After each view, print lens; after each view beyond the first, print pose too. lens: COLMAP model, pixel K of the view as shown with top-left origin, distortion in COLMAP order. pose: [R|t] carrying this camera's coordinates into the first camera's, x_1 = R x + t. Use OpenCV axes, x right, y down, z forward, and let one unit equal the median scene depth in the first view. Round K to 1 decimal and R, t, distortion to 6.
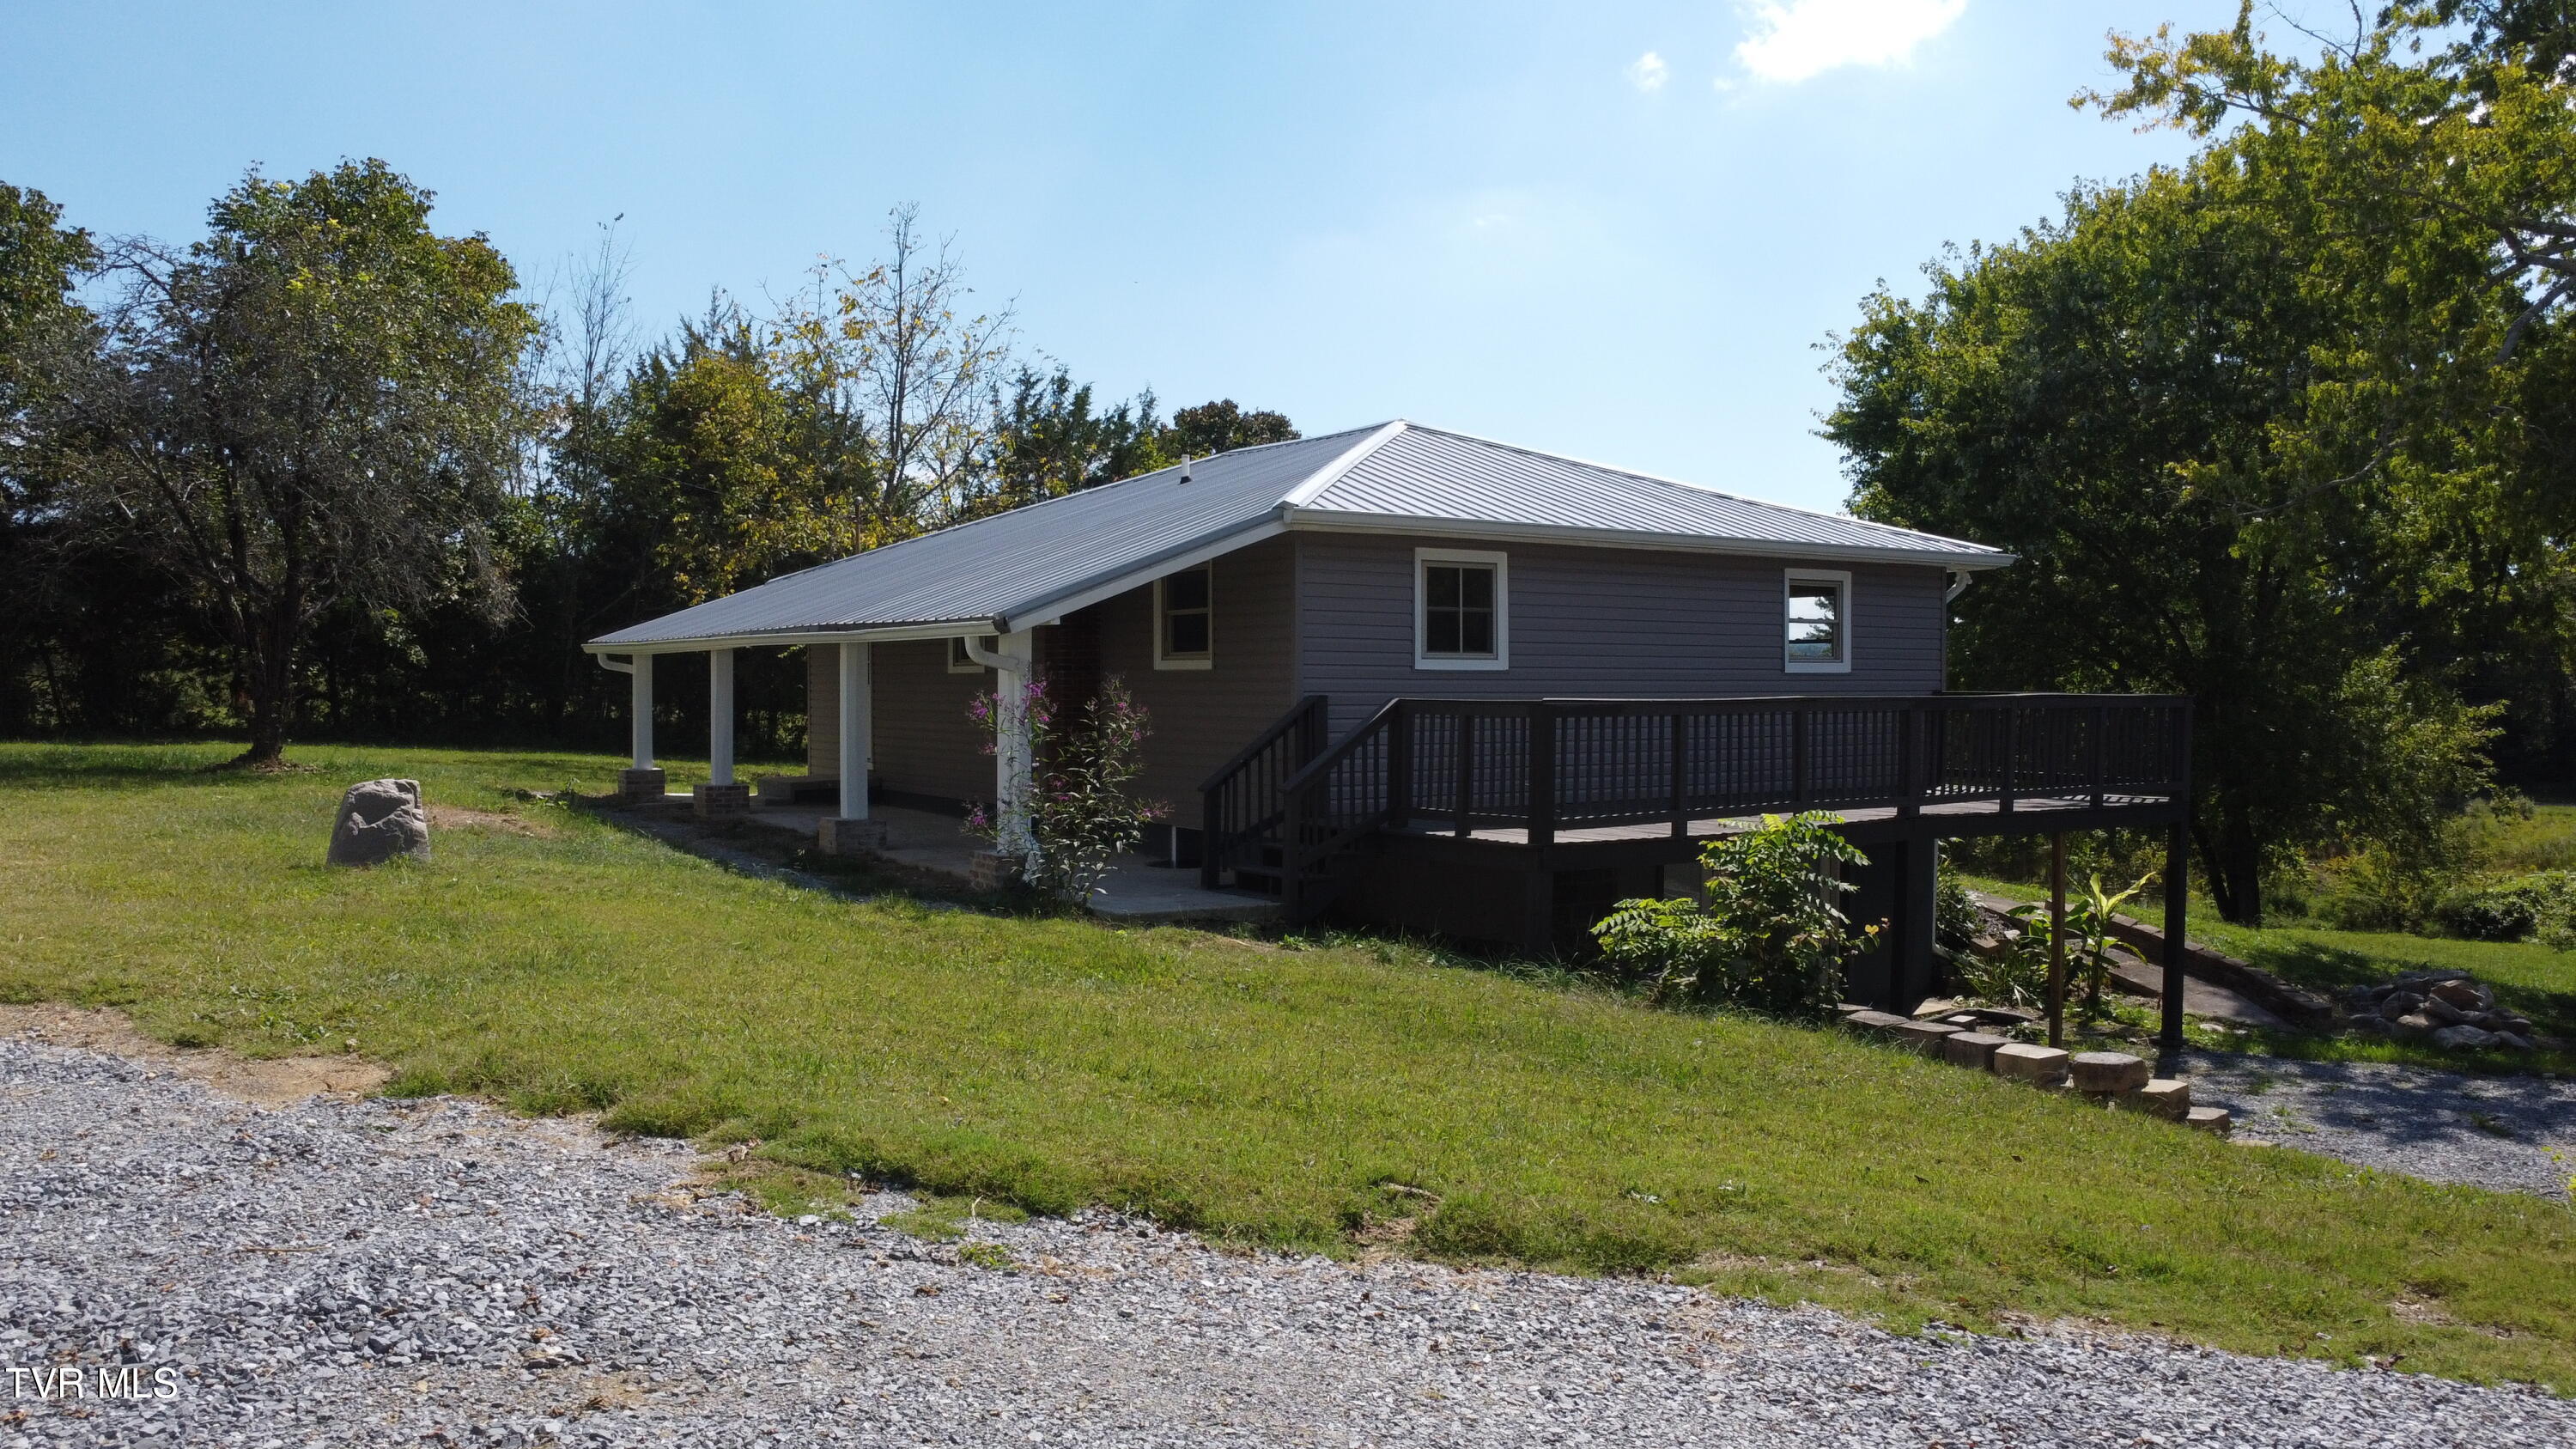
lens RADIAL K [[1869.4, 0, 1331.3], [0, 1869.4, 740.5], [0, 0, 1]] dist [-0.127280, 0.201250]
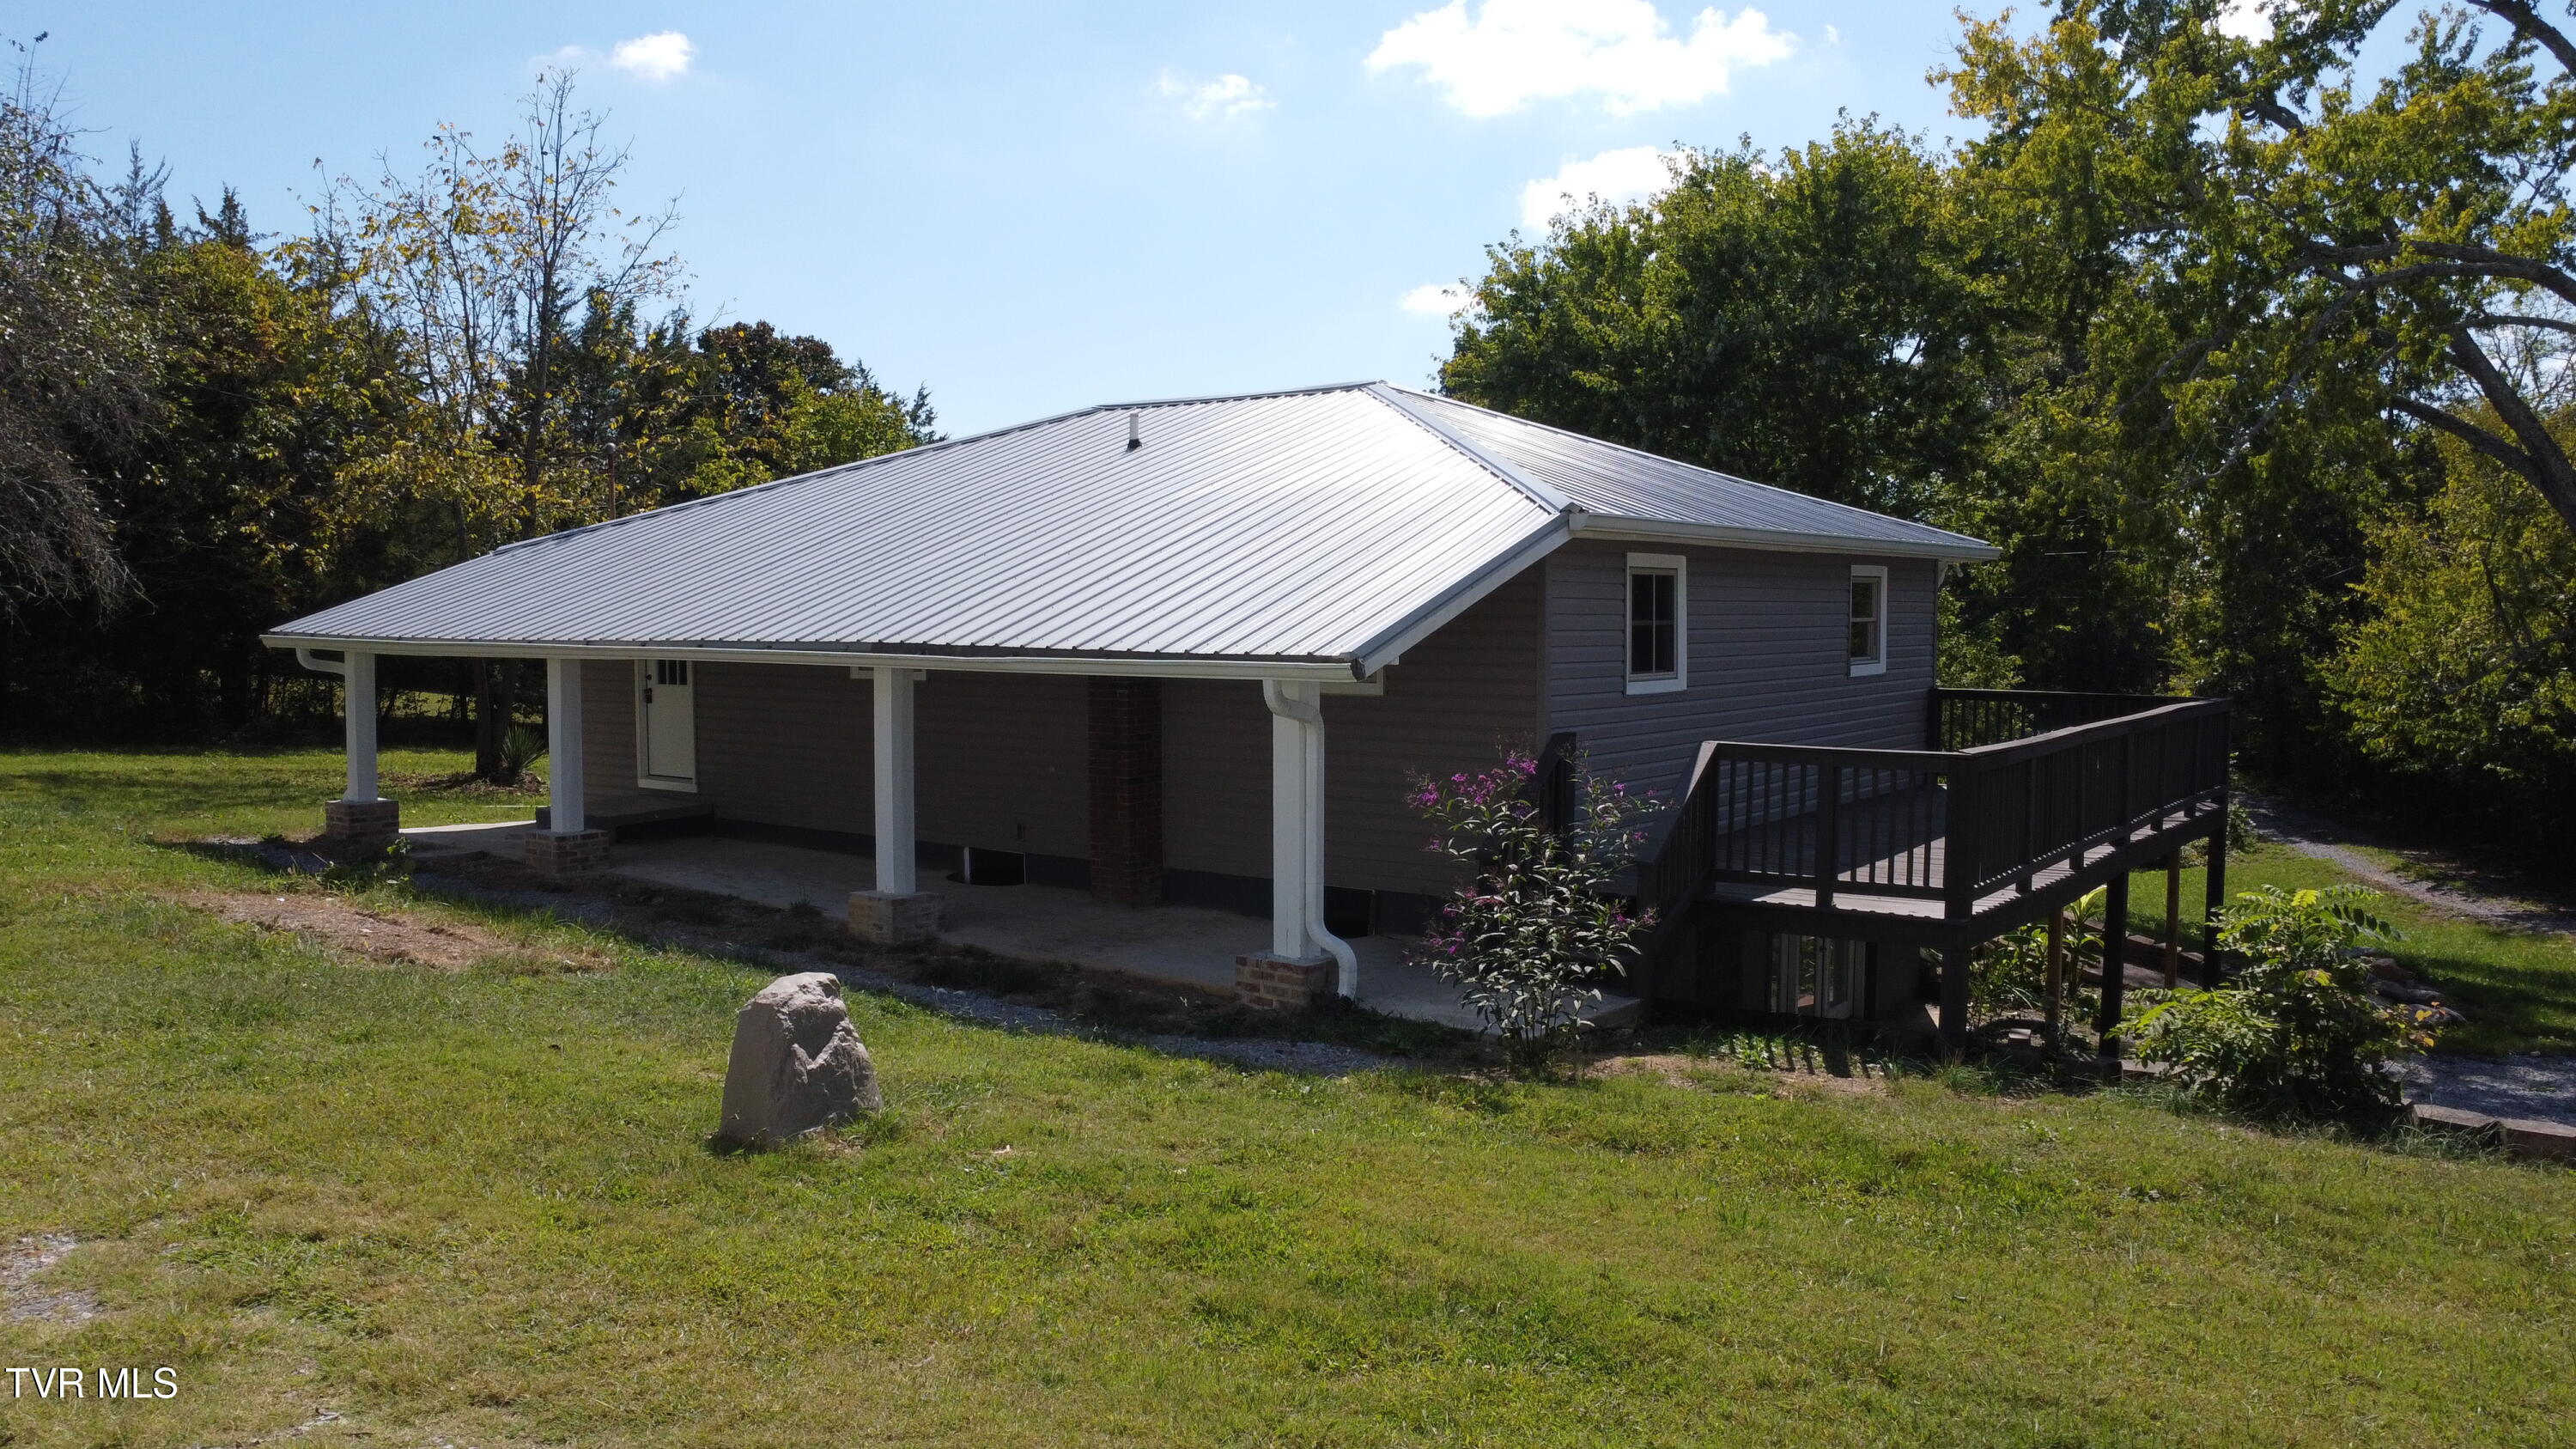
lens RADIAL K [[1858.1, 0, 1288.0], [0, 1858.1, 724.5], [0, 0, 1]] dist [-0.138010, 0.189516]
pose [[0.943073, -0.022743, 0.331807, -0.268388], [0.010841, 0.999231, 0.037678, -0.040581], [-0.332408, -0.031936, 0.942595, 0.174505]]
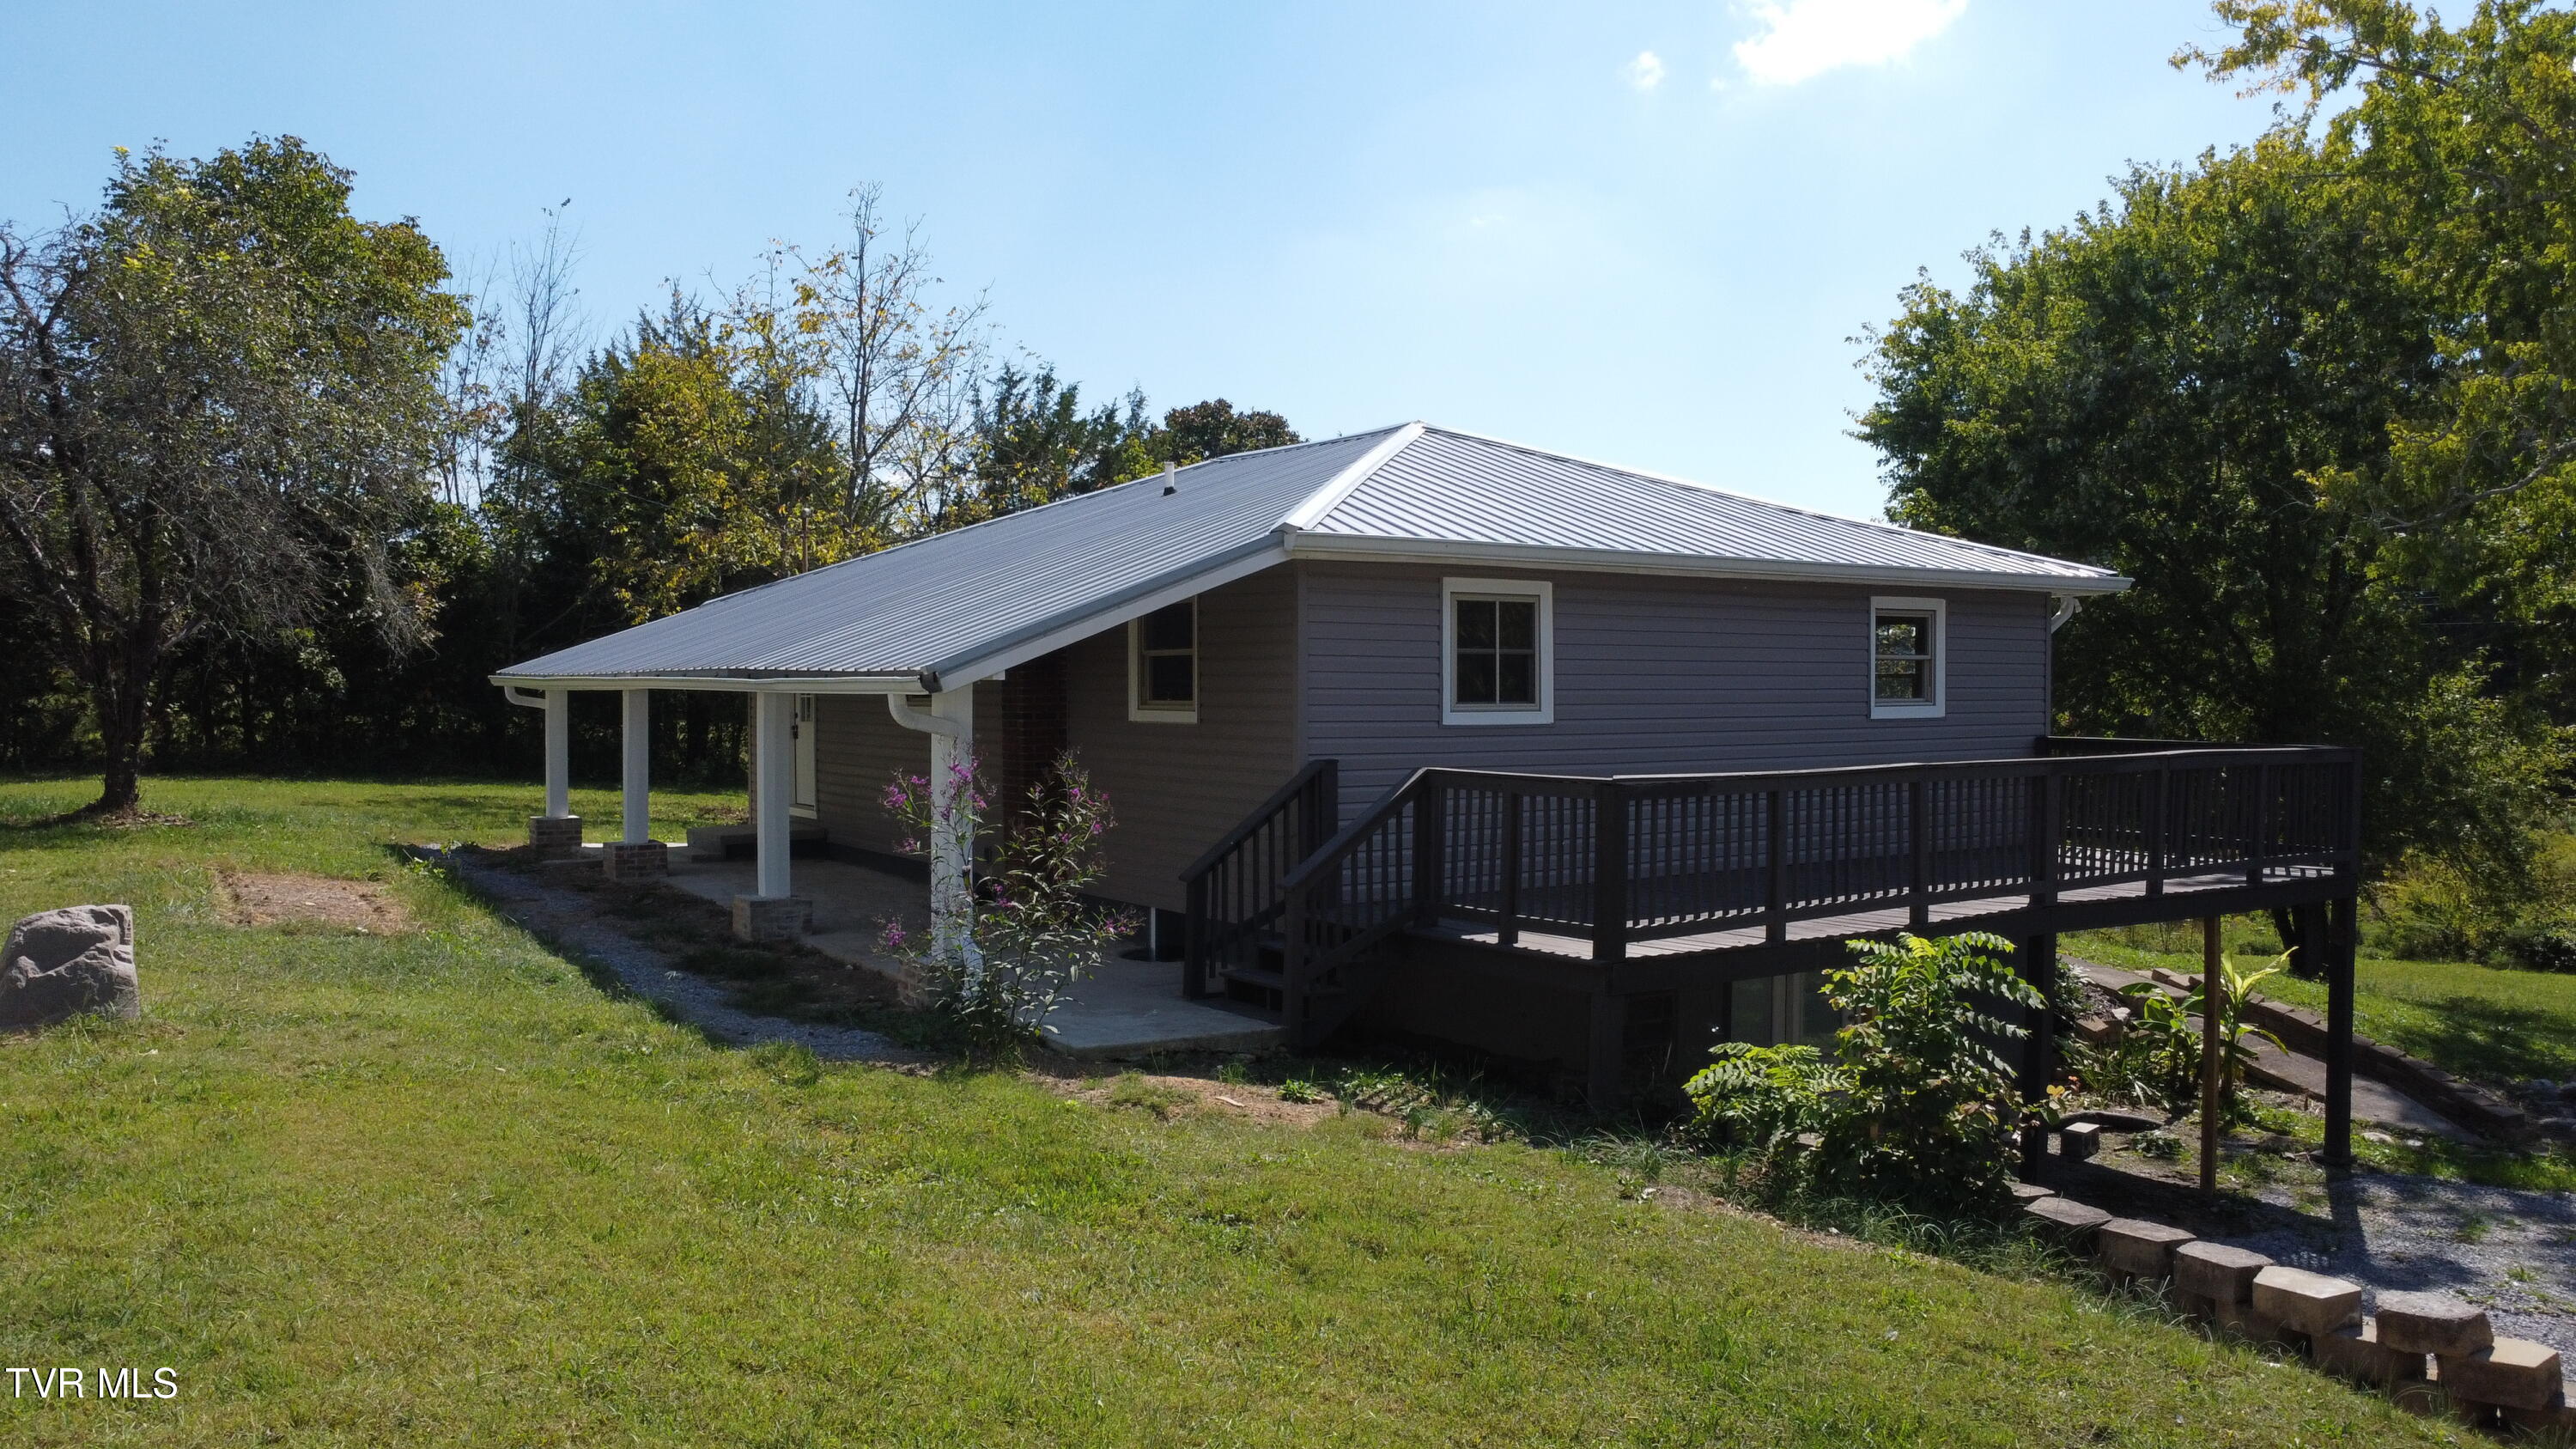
lens RADIAL K [[1864.1, 0, 1328.0], [0, 1864.1, 747.9], [0, 0, 1]] dist [-0.119744, 0.180858]
pose [[1.000000, -0.000800, 0.000043, -0.004187], [0.000800, 0.999990, 0.004492, -0.021885], [-0.000047, -0.004492, 0.999990, 0.121809]]
